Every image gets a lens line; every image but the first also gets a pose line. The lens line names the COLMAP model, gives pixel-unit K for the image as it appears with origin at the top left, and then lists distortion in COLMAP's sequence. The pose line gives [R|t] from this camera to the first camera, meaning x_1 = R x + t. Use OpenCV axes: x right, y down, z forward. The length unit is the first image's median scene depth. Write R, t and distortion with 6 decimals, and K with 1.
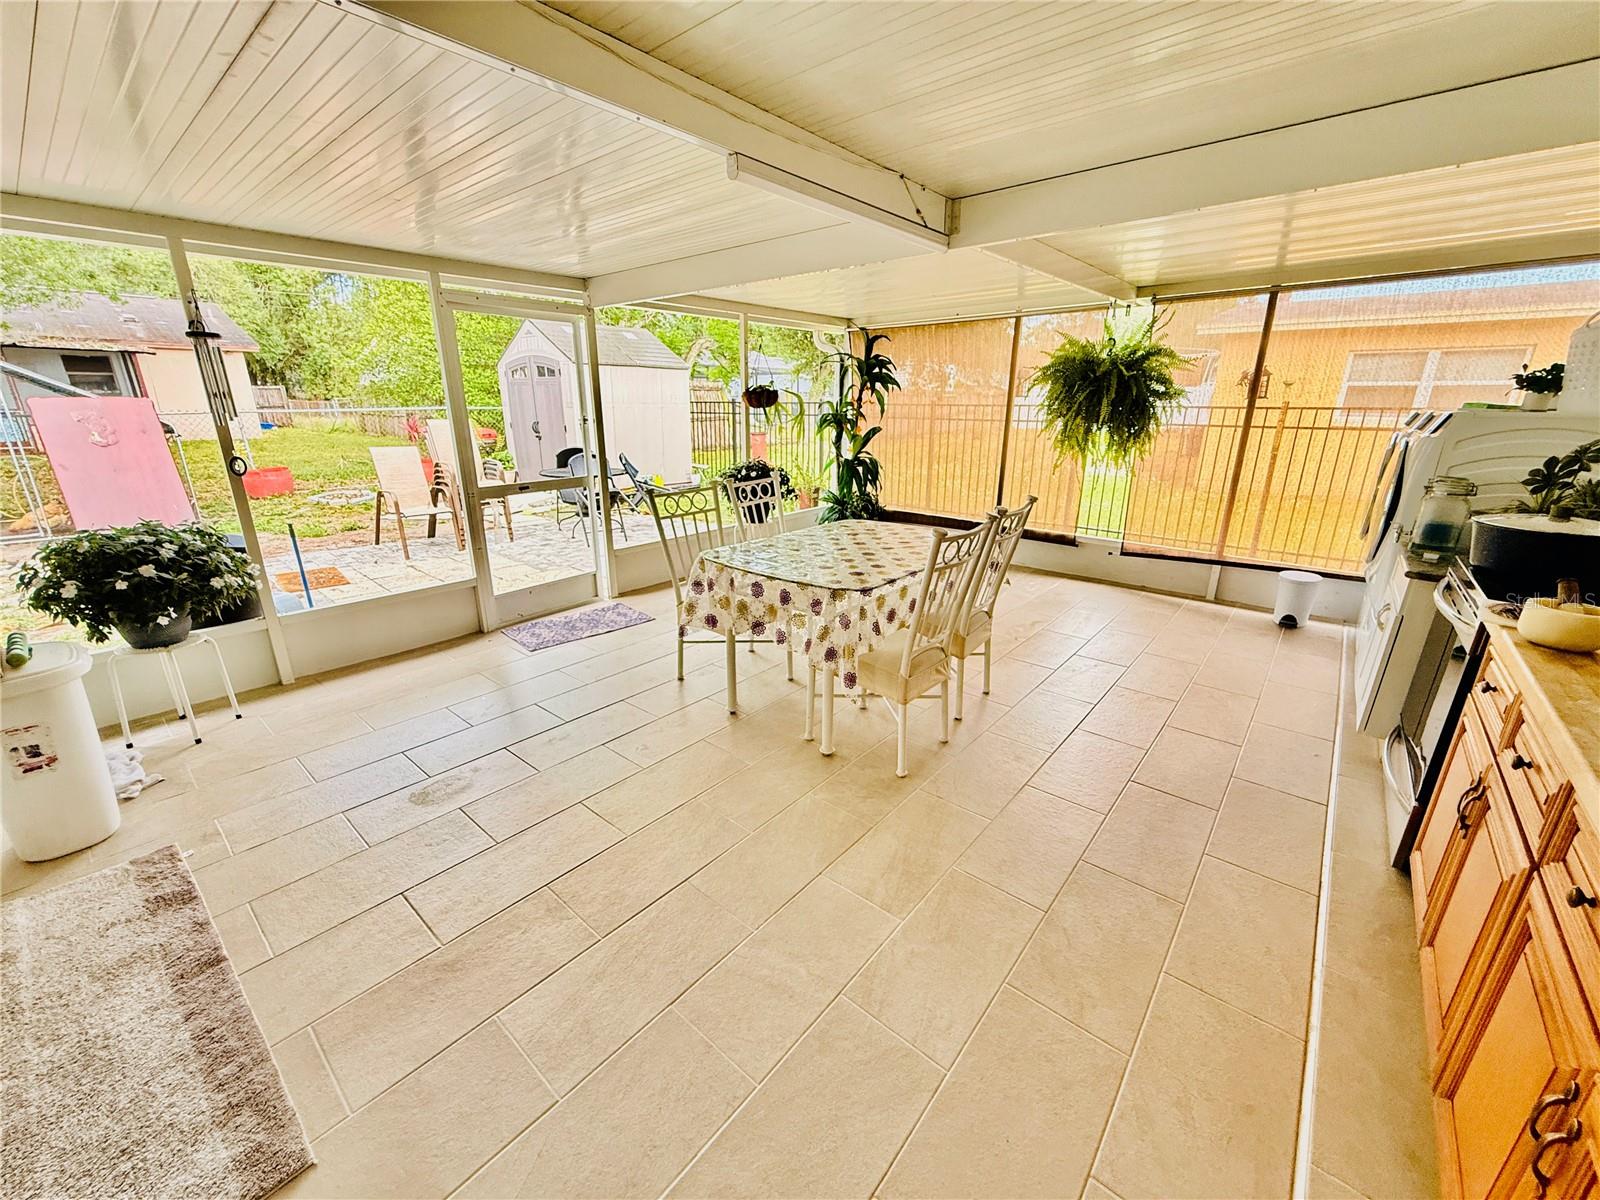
lens RADIAL K [[632.8, 0, 799.0], [0, 632.8, 611.2], [0, 0, 1]] dist [0.002214, -0.000500]
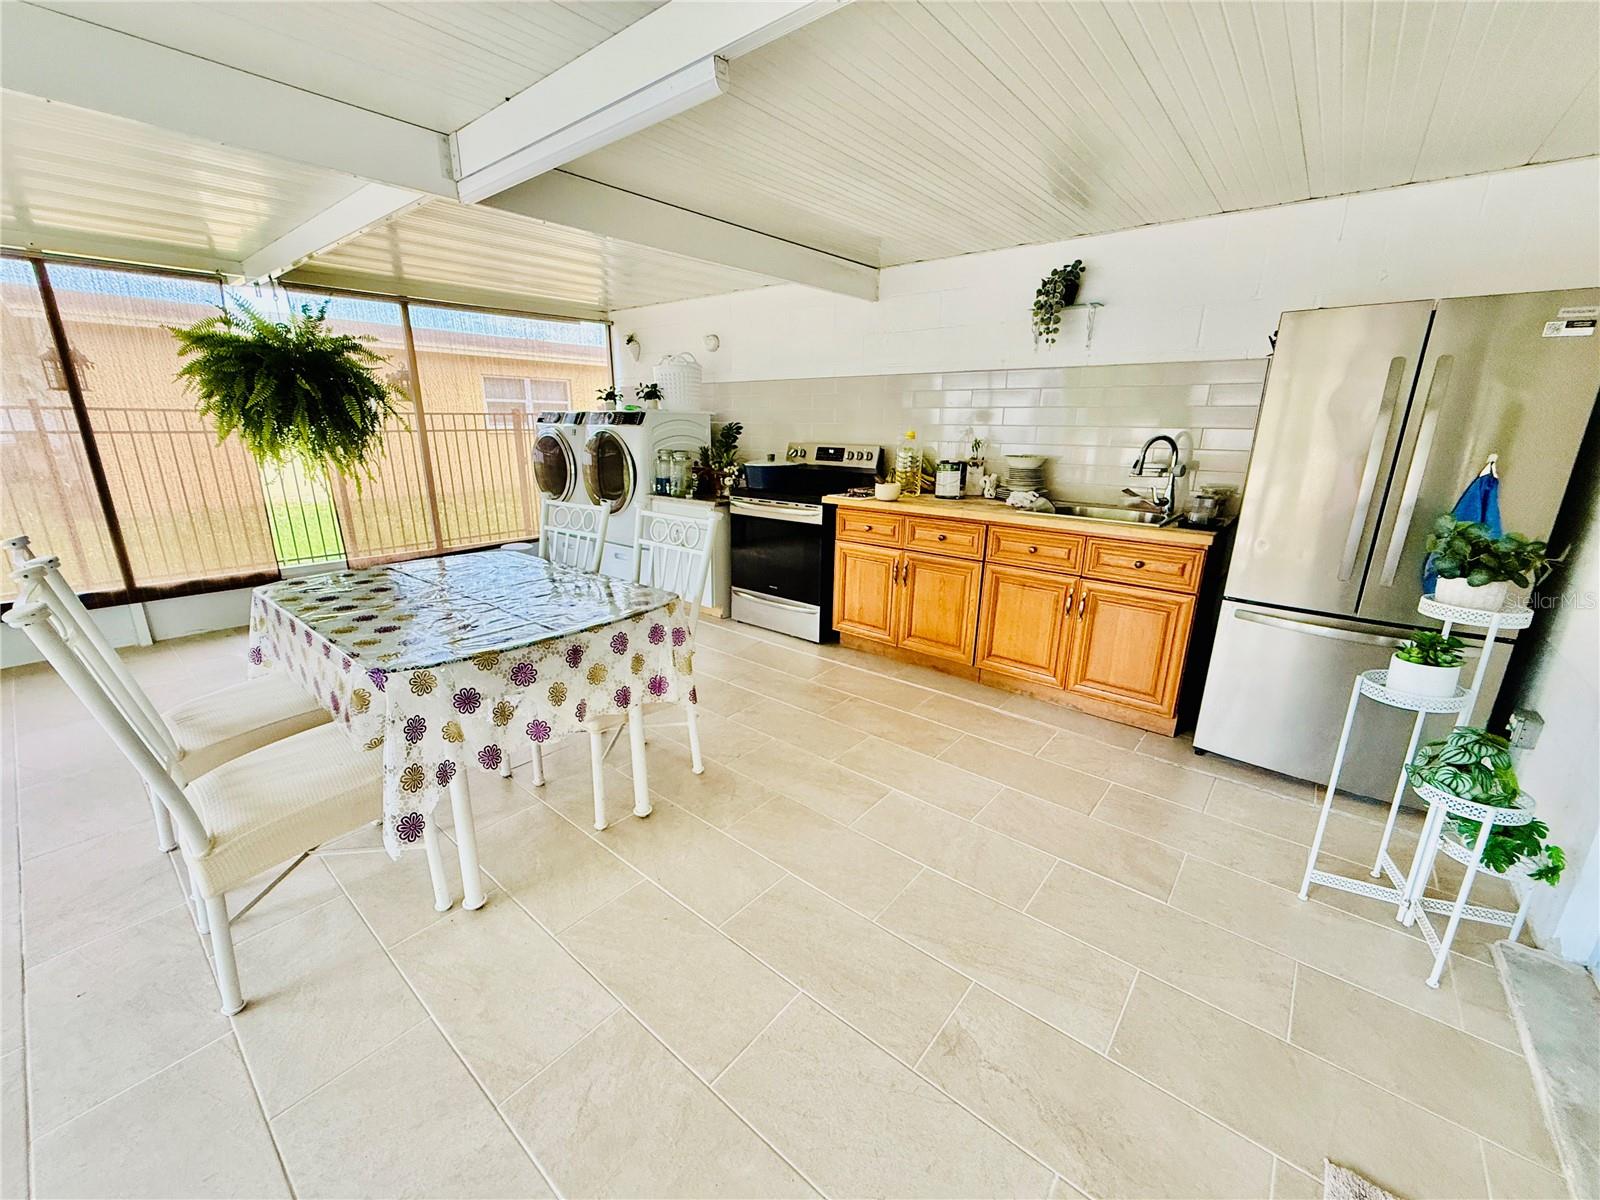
lens RADIAL K [[632.8, 0, 796.5], [0, 632.8, 590.6], [0, 0, 1]] dist [0.002214, -0.000500]
pose [[-0.007248, -0.267785, 0.963451, -0.413040], [0.309669, 0.915513, 0.256790, -0.116652], [-0.950817, 0.300212, 0.076289, 0.409298]]
